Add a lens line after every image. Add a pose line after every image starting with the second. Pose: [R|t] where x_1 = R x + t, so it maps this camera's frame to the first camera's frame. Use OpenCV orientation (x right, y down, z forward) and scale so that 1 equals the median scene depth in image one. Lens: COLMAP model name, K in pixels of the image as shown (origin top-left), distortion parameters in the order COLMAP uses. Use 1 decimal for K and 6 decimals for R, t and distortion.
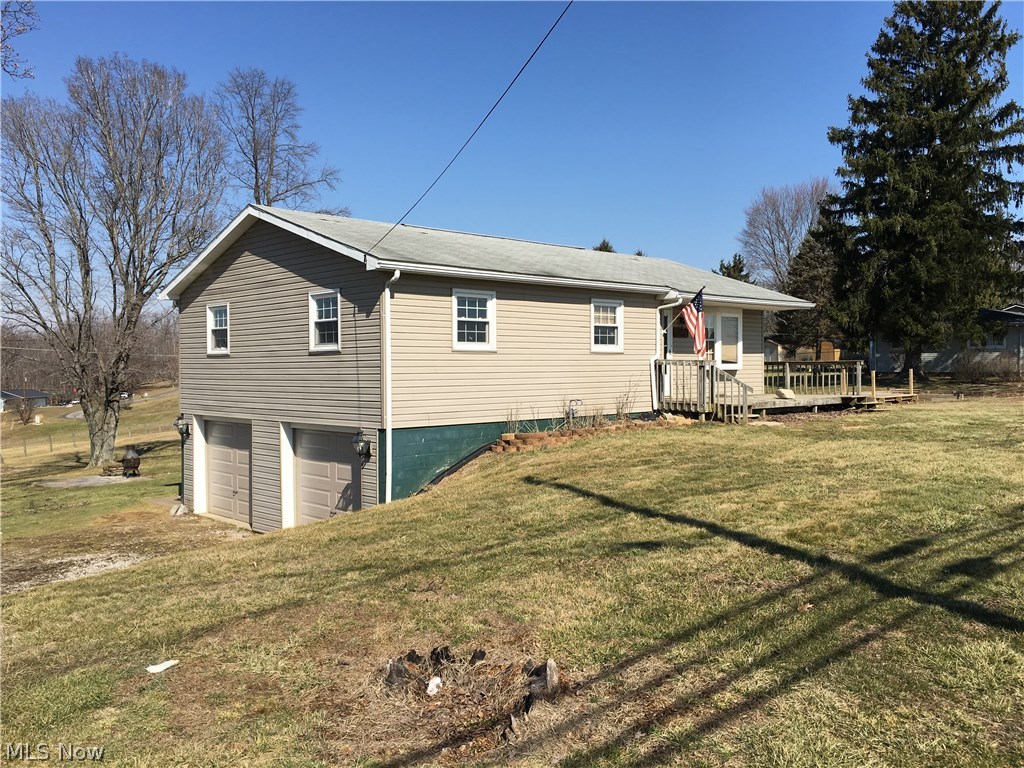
lens RADIAL K [[870.7, 0, 512.7], [0, 870.7, 376.4], [0, 0, 1]] dist [0.045401, -0.015844]
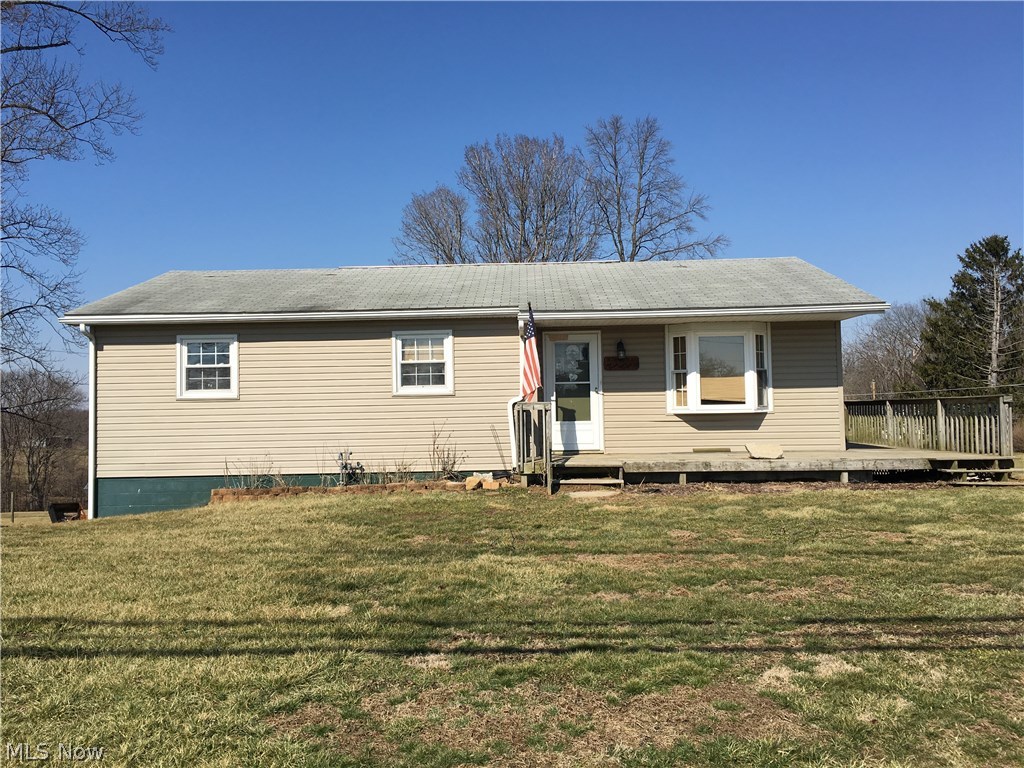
lens RADIAL K [[870.7, 0, 511.1], [0, 870.7, 387.8], [0, 0, 1]] dist [0.045401, -0.015844]
pose [[0.721628, -0.028460, -0.691695, 0.778605], [0.005348, 0.999354, -0.035539, -0.005257], [0.692260, 0.021946, 0.721314, 0.495368]]
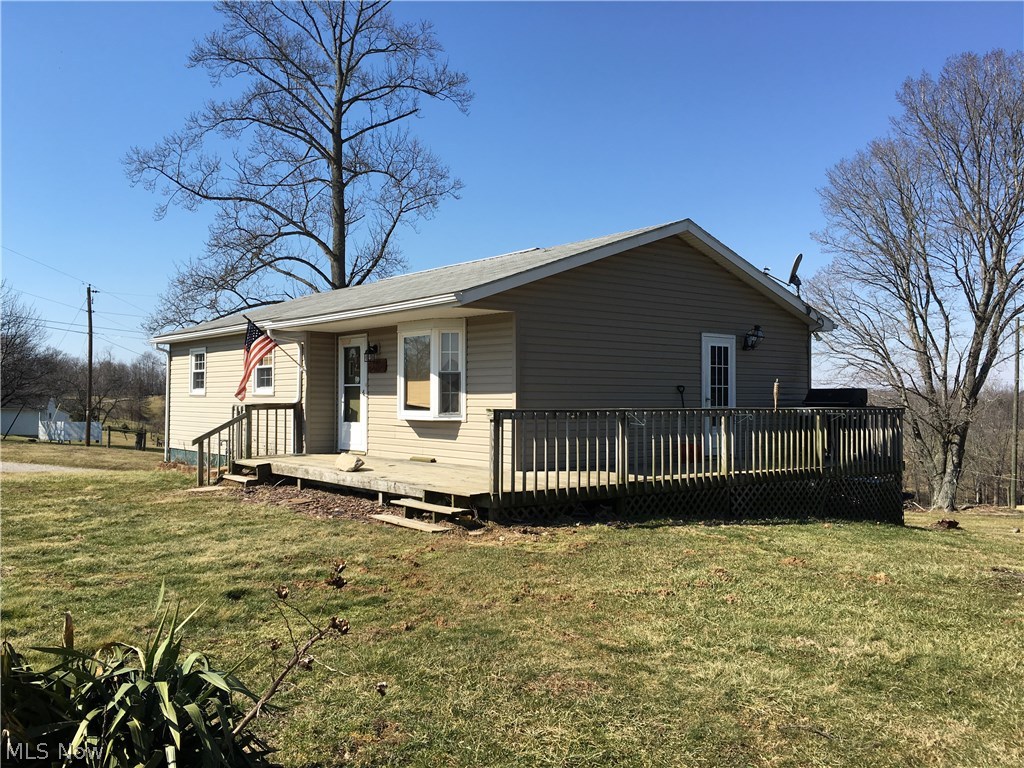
lens RADIAL K [[870.7, 0, 510.5], [0, 870.7, 384.9], [0, 0, 1]] dist [0.045401, -0.015844]
pose [[-0.074303, -0.010494, -0.997180, 1.127652], [-0.017440, 0.999805, -0.009222, -0.036648], [0.997083, 0.016706, -0.074472, 1.432296]]
